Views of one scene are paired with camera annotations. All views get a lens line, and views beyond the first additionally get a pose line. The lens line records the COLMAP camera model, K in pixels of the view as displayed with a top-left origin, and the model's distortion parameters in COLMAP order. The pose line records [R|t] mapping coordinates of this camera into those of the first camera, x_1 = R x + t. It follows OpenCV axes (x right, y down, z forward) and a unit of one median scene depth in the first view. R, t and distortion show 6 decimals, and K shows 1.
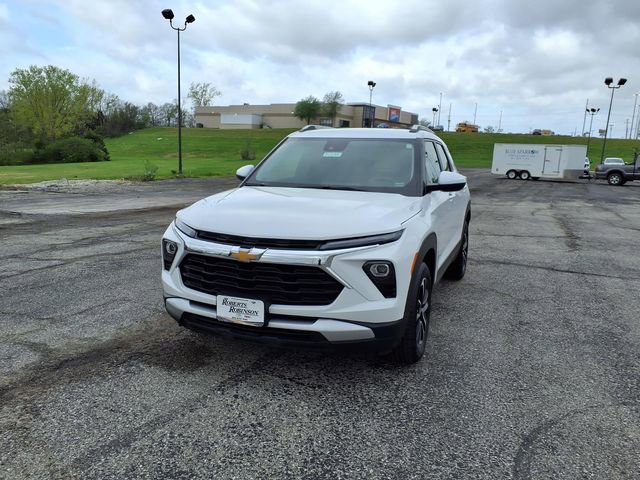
lens RADIAL K [[513.8, 0, 316.2], [0, 513.8, 245.6], [0, 0, 1]] dist [0.103162, -0.177560]
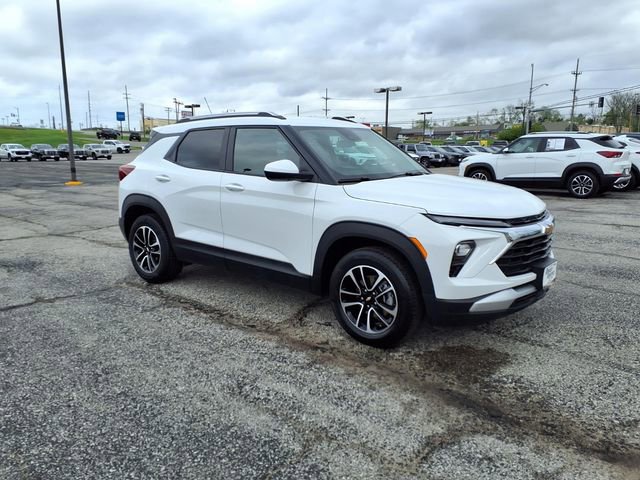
lens RADIAL K [[511.3, 0, 317.9], [0, 511.3, 247.4], [0, 0, 1]] dist [0.059970, -0.078128]
pose [[0.296639, -0.209951, 0.931625, -0.438777], [0.175741, 0.970875, 0.162838, -0.070657], [-0.938680, 0.115421, 0.324897, 0.344297]]
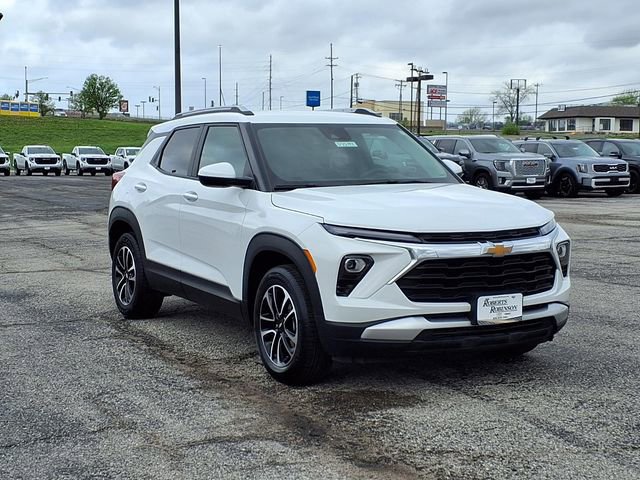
lens RADIAL K [[1024.7, 0, 322.4], [0, 1024.7, 264.8], [0, 0, 1]] dist [0.129477, 0.034150]
pose [[0.618528, -0.113685, 0.777495, -0.556906], [0.155722, 0.987588, 0.020522, -0.013261], [-0.770178, 0.108380, 0.628554, 0.018629]]
